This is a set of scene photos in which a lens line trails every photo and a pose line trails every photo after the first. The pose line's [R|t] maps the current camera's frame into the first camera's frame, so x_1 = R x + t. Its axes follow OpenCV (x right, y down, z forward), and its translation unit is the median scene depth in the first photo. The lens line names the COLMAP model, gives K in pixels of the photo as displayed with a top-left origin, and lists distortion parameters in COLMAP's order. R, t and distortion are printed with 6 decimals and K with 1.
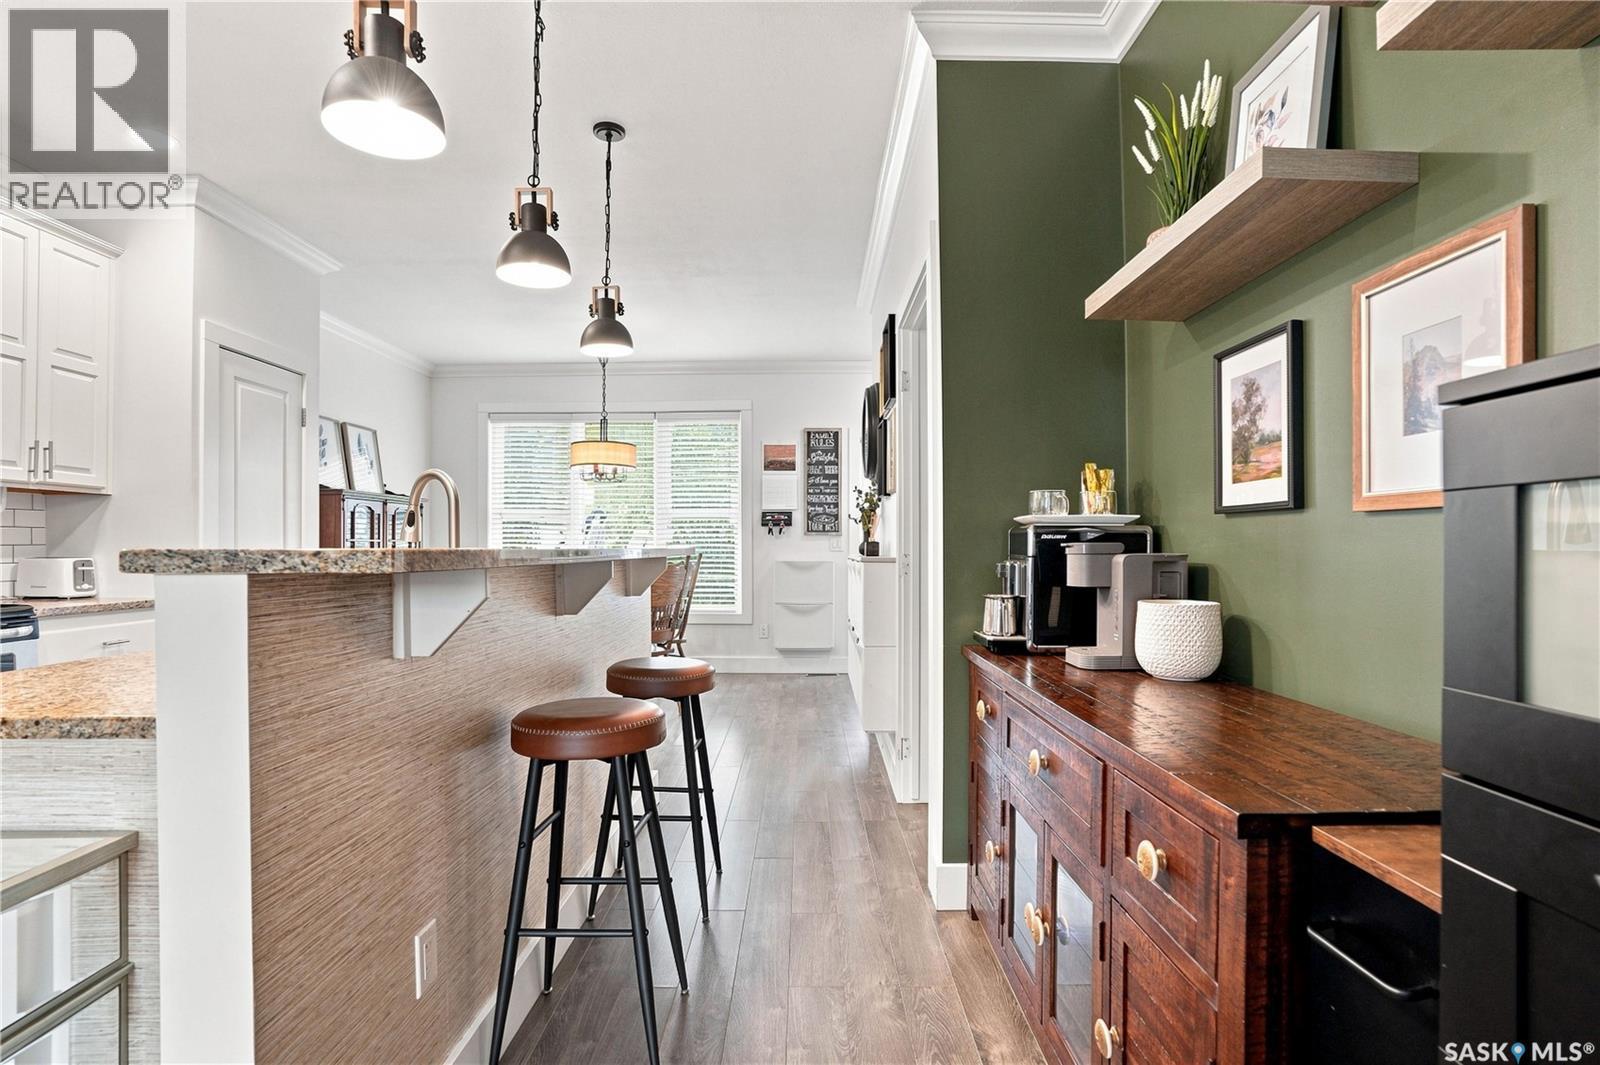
lens RADIAL K [[777.8, 0, 806.1], [0, 777.8, 538.3], [0, 0, 1]] dist [-0.035879, 0.008329]
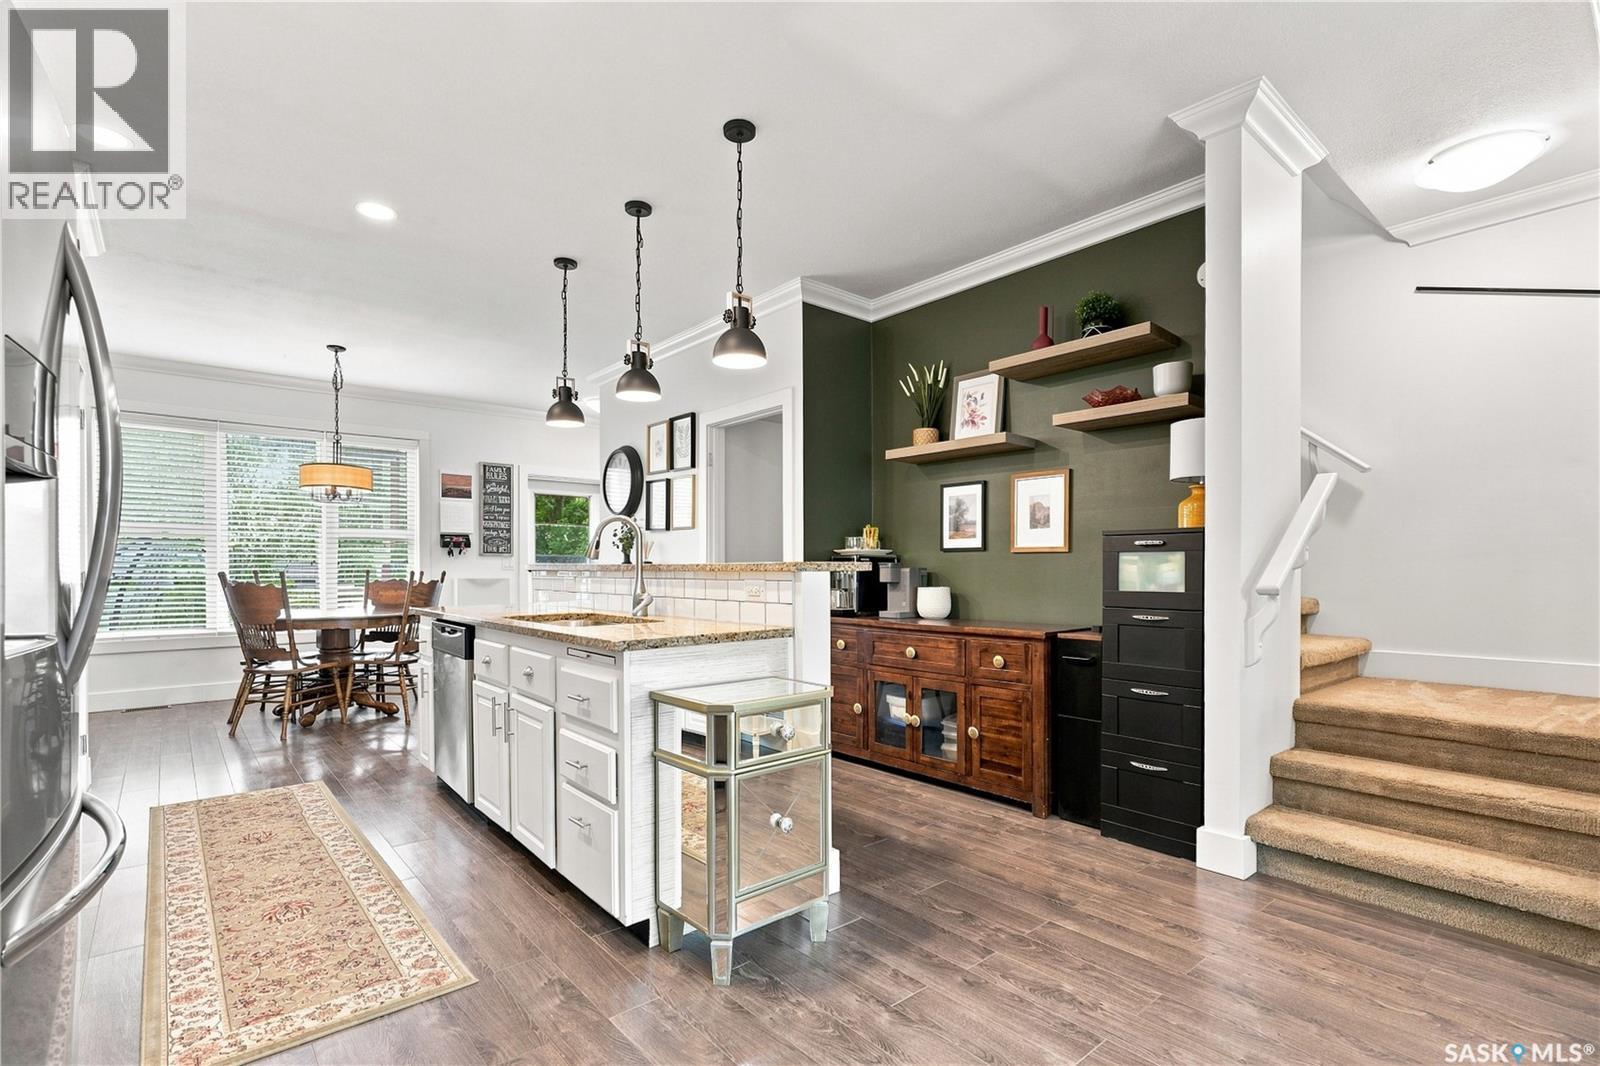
lens RADIAL K [[742.8, 0, 796.9], [0, 742.8, 571.7], [0, 0, 1]] dist [-0.001618, 0.001426]
pose [[0.765814, -0.001990, 0.643059, -0.800622], [-0.007867, 0.999891, 0.012464, 0.004762], [-0.643014, -0.014604, 0.765715, -0.301442]]
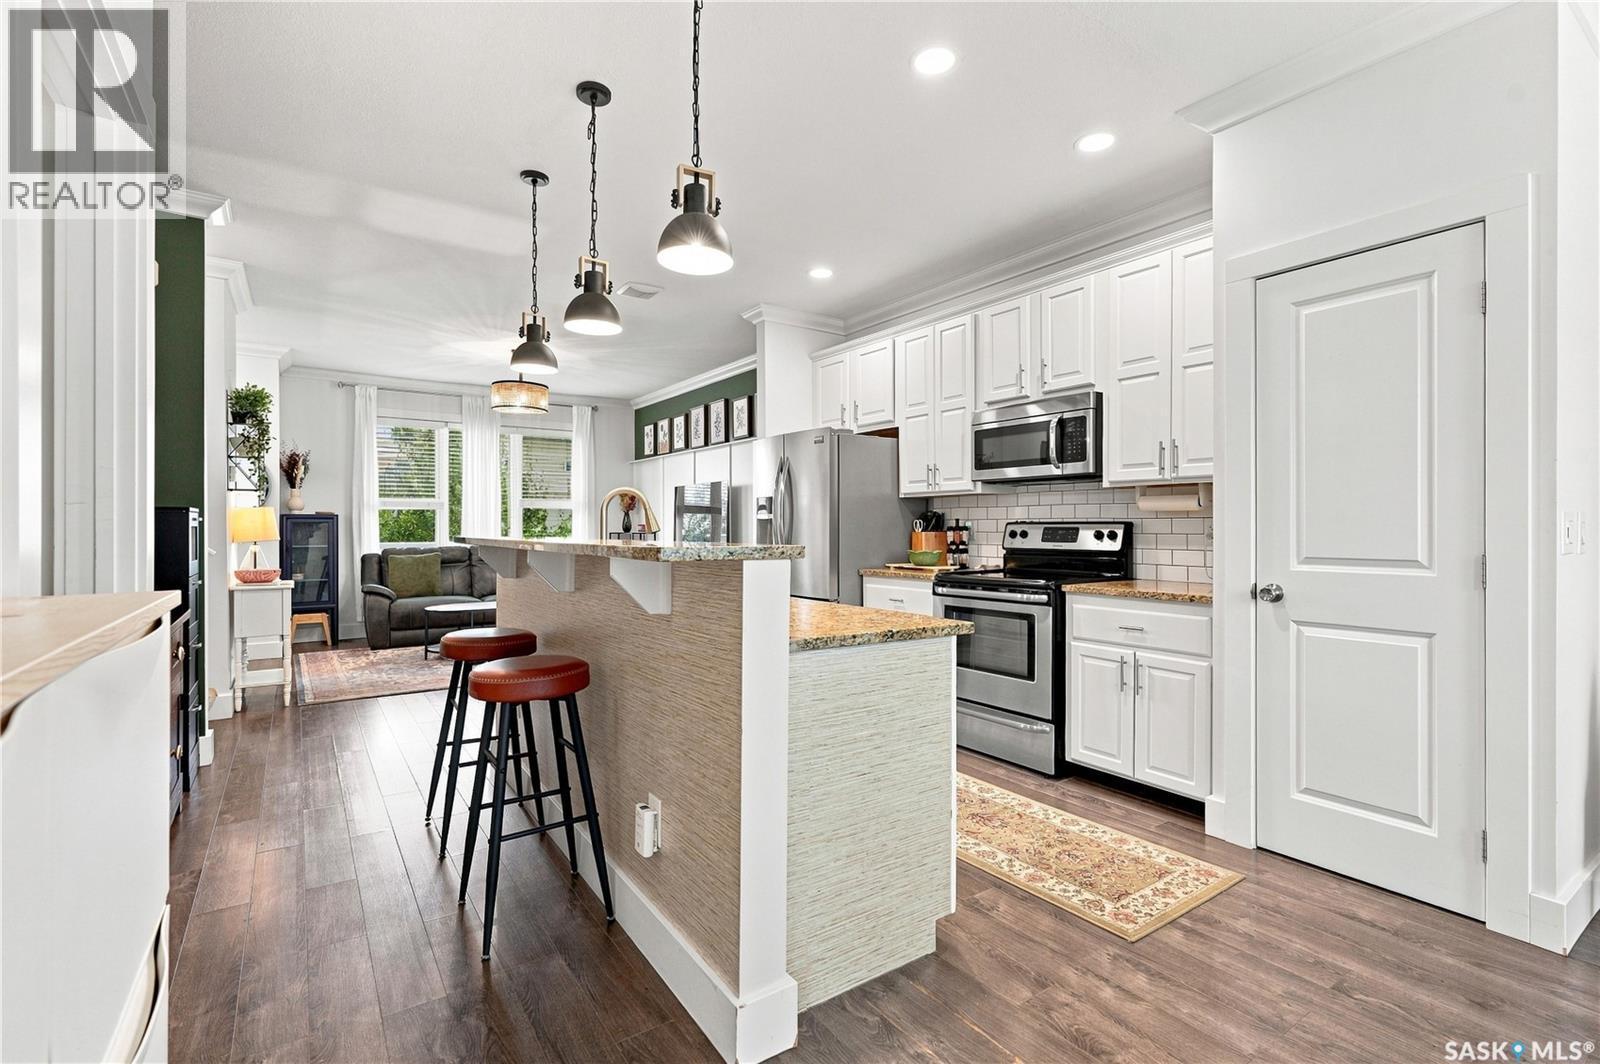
lens RADIAL K [[728.8, 0, 794.8], [0, 728.8, 526.6], [0, 0, 1]] dist [-0.001964, 0.002458]
pose [[-0.827092, 0.000294, -0.562067, 0.040068], [0.007119, 0.999925, -0.009953, 0.004362], [0.562022, -0.012233, -0.827032, 1.592107]]
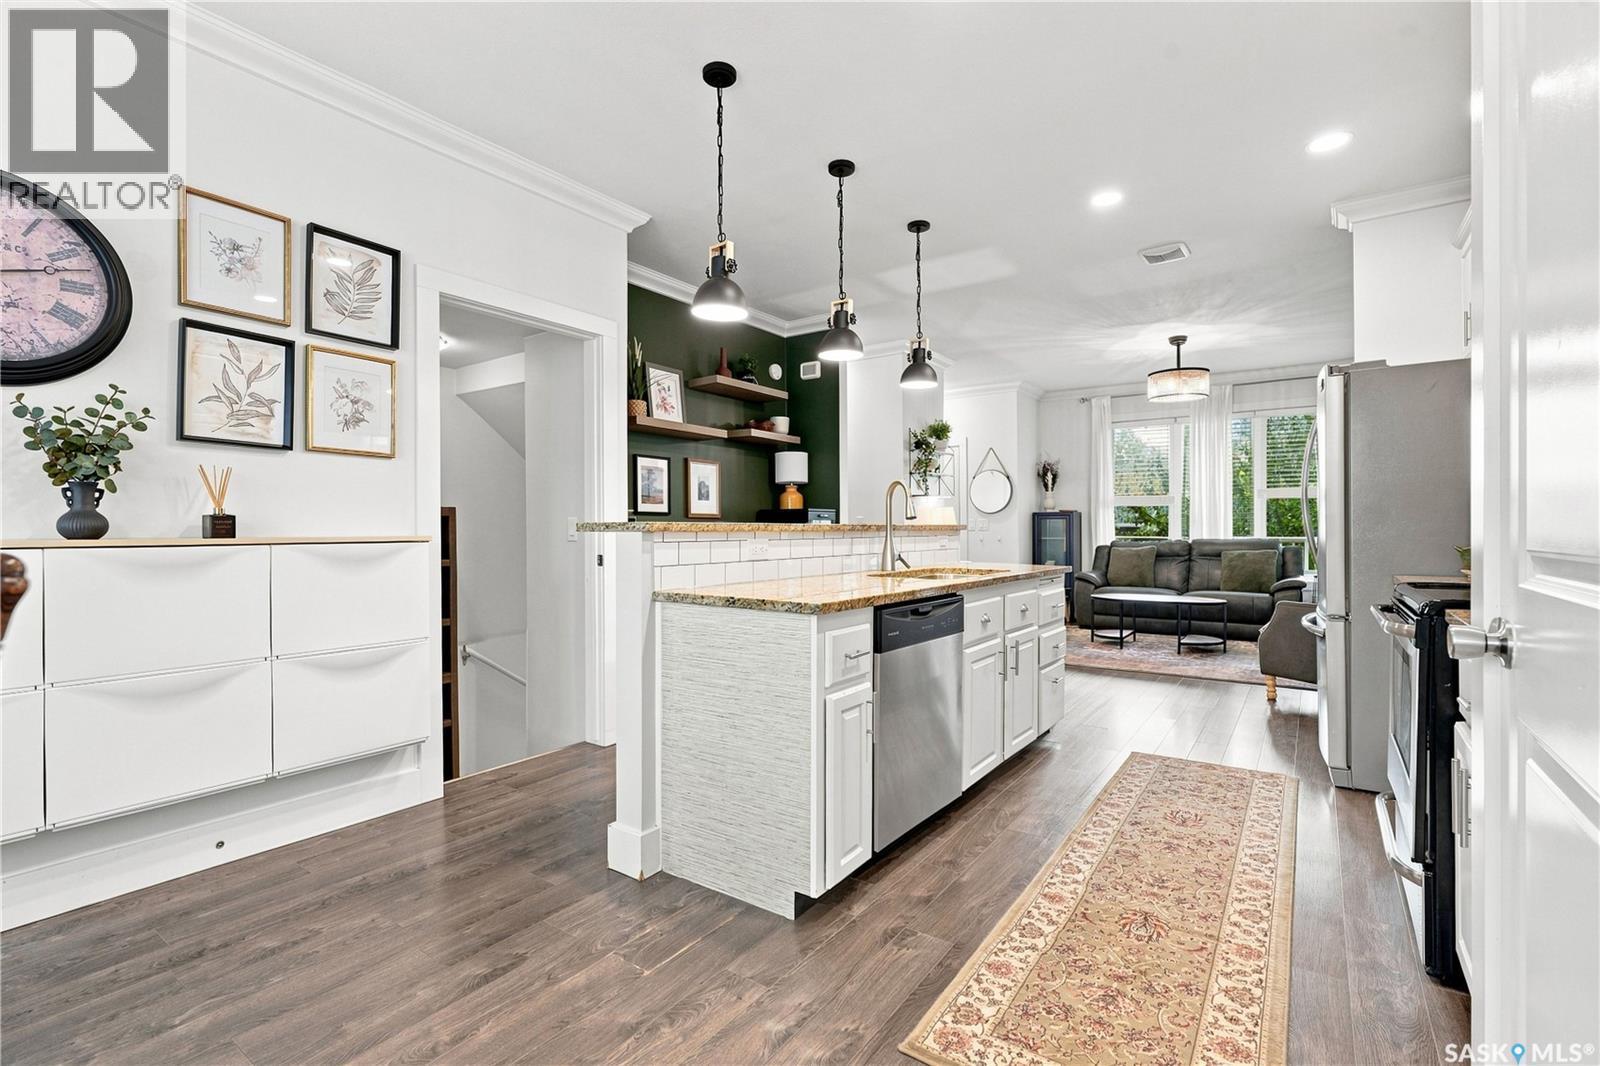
lens RADIAL K [[728.8, 0, 802.0], [0, 728.8, 527.2], [0, 0, 1]] dist [-0.001964, 0.002458]
pose [[-0.814522, 0.007930, 0.580078, -0.848568], [0.000094, 0.999908, -0.013538, 0.029270], [-0.580132, -0.010972, -0.814449, 1.661168]]
